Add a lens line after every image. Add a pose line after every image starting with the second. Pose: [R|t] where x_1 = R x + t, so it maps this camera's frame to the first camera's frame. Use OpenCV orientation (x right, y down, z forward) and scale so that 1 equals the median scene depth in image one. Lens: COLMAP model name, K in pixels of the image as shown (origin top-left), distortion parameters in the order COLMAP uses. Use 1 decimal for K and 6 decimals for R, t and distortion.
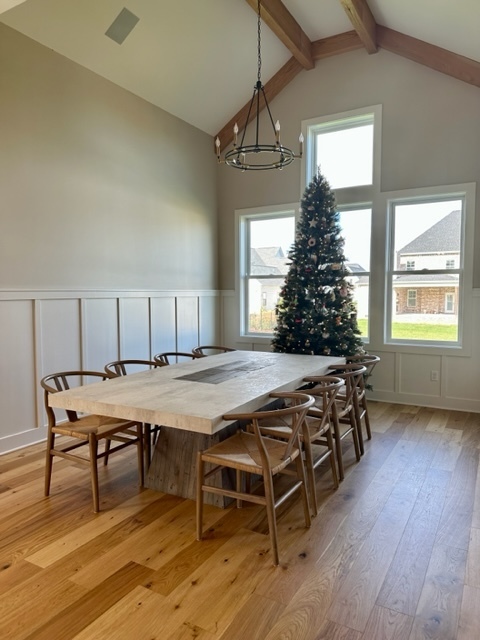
lens RADIAL K [[457.3, 0, 238.7], [0, 457.3, 321.4], [0, 0, 1]] dist [0.061481, -0.009296]
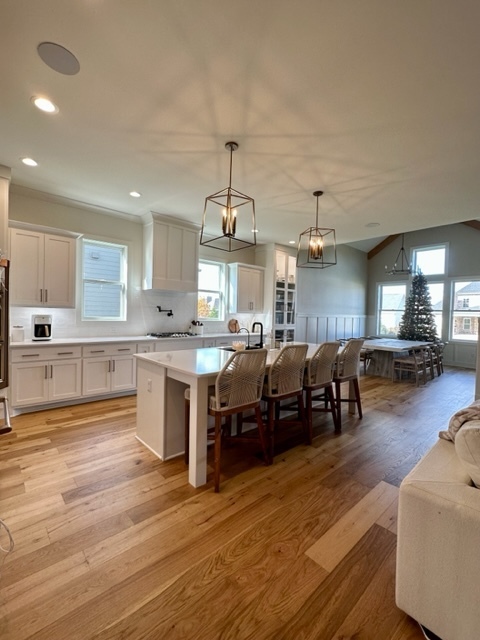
lens RADIAL K [[281.6, 0, 239.8], [0, 281.6, 318.2], [0, 0, 1]] dist [0.000068, 0.000217]
pose [[0.948227, 0.037587, -0.315360, -0.256082], [-0.052563, 0.997851, -0.039117, 0.048115], [0.313213, 0.053668, 0.948165, -0.730302]]
